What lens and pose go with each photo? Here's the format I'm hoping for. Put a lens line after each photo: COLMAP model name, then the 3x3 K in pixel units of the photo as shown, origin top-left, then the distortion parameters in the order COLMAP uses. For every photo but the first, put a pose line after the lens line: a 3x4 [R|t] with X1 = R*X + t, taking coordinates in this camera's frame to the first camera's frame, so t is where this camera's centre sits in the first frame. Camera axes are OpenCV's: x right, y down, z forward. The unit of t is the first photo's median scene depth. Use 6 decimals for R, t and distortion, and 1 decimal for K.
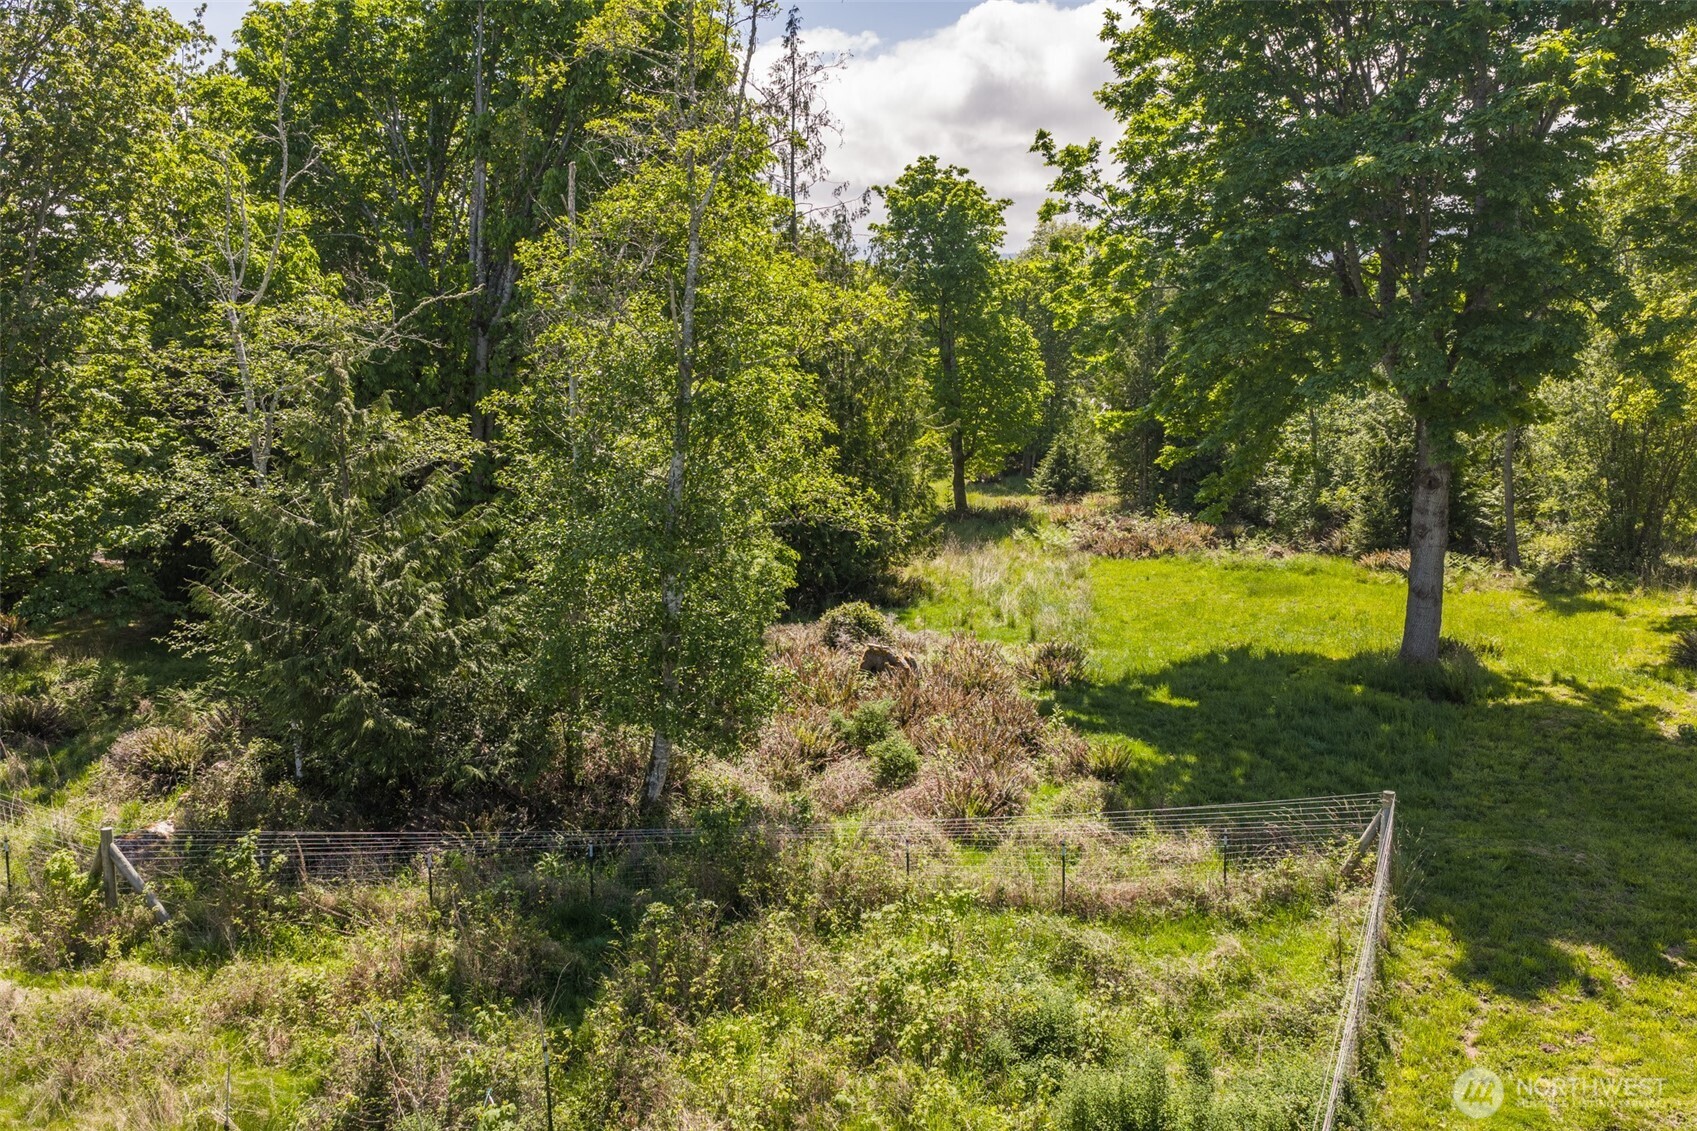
lens RADIAL K [[1418.9, 0, 863.7], [0, 1418.9, 569.0], [0, 0, 1]] dist [0.021376, -0.035174]
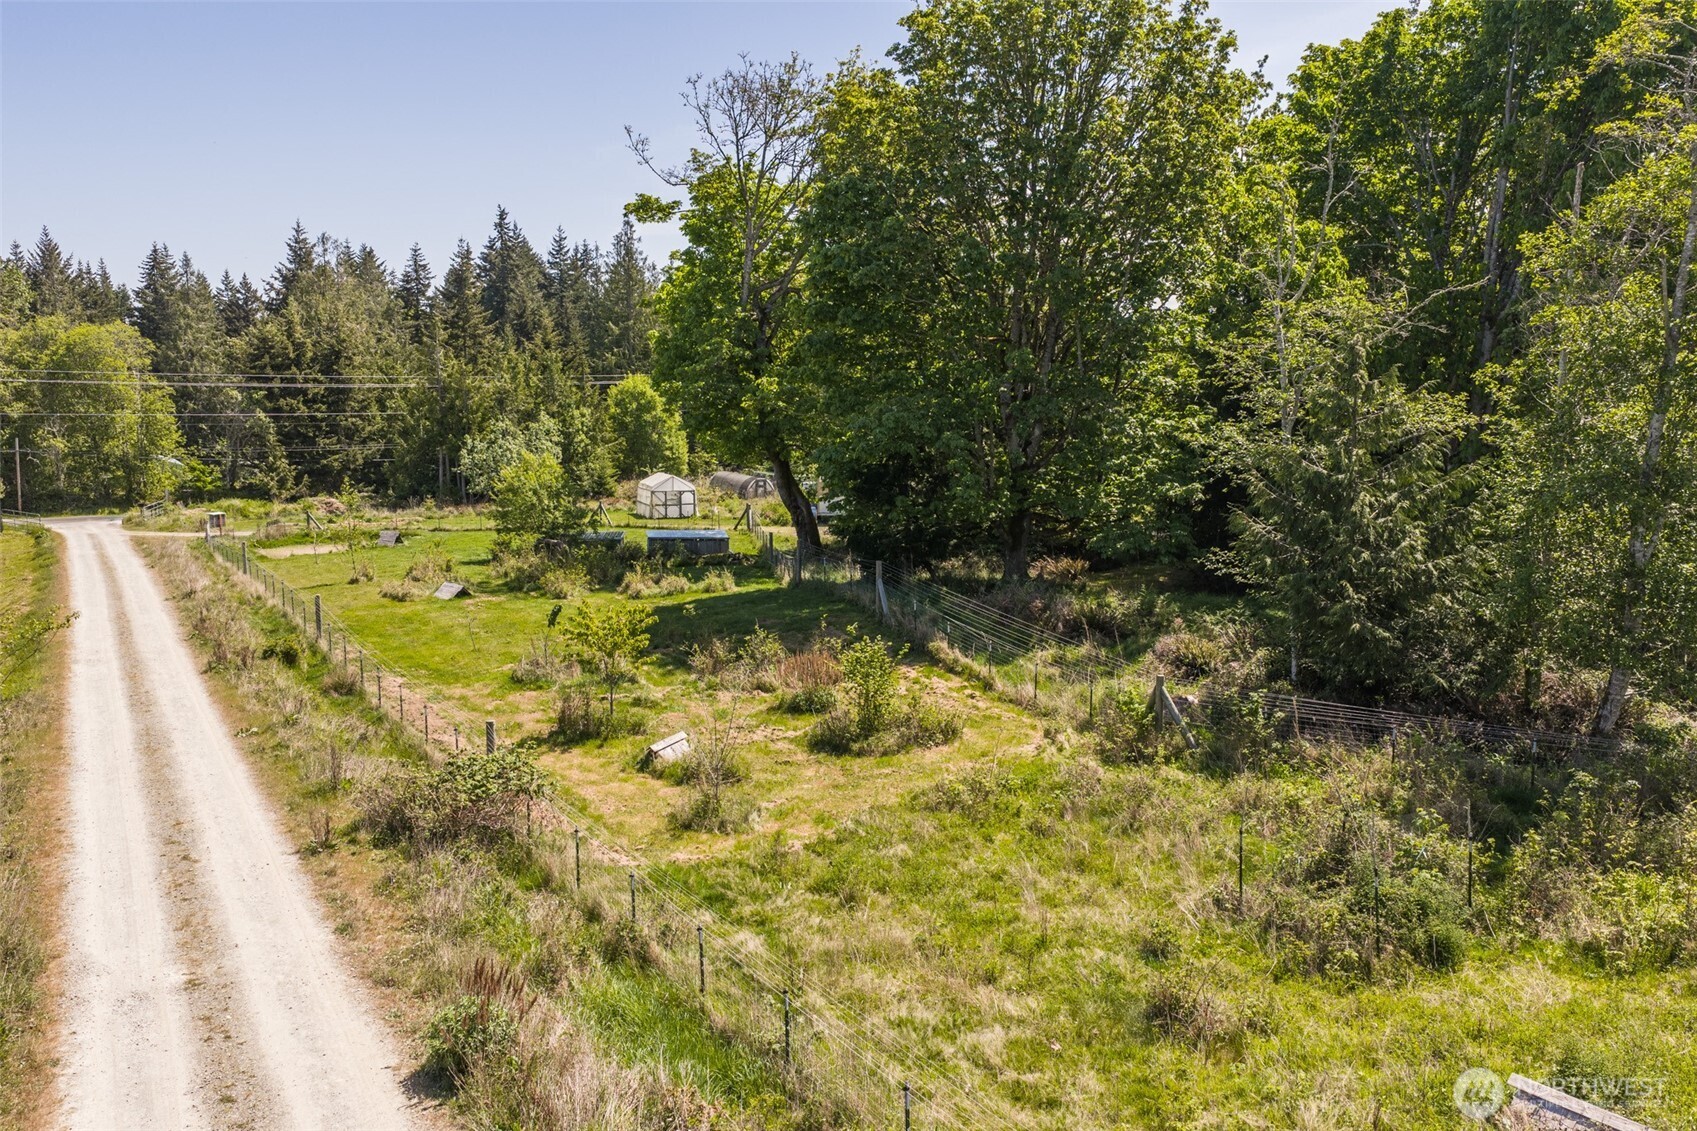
lens RADIAL K [[1418.9, 0, 840.3], [0, 1418.9, 574.6], [0, 0, 1]] dist [0.021376, -0.035174]
pose [[0.771697, 0.082446, -0.630623, 0.077716], [-0.088288, 0.995849, 0.022157, 0.065183], [0.629832, 0.038578, 0.775773, -0.229033]]
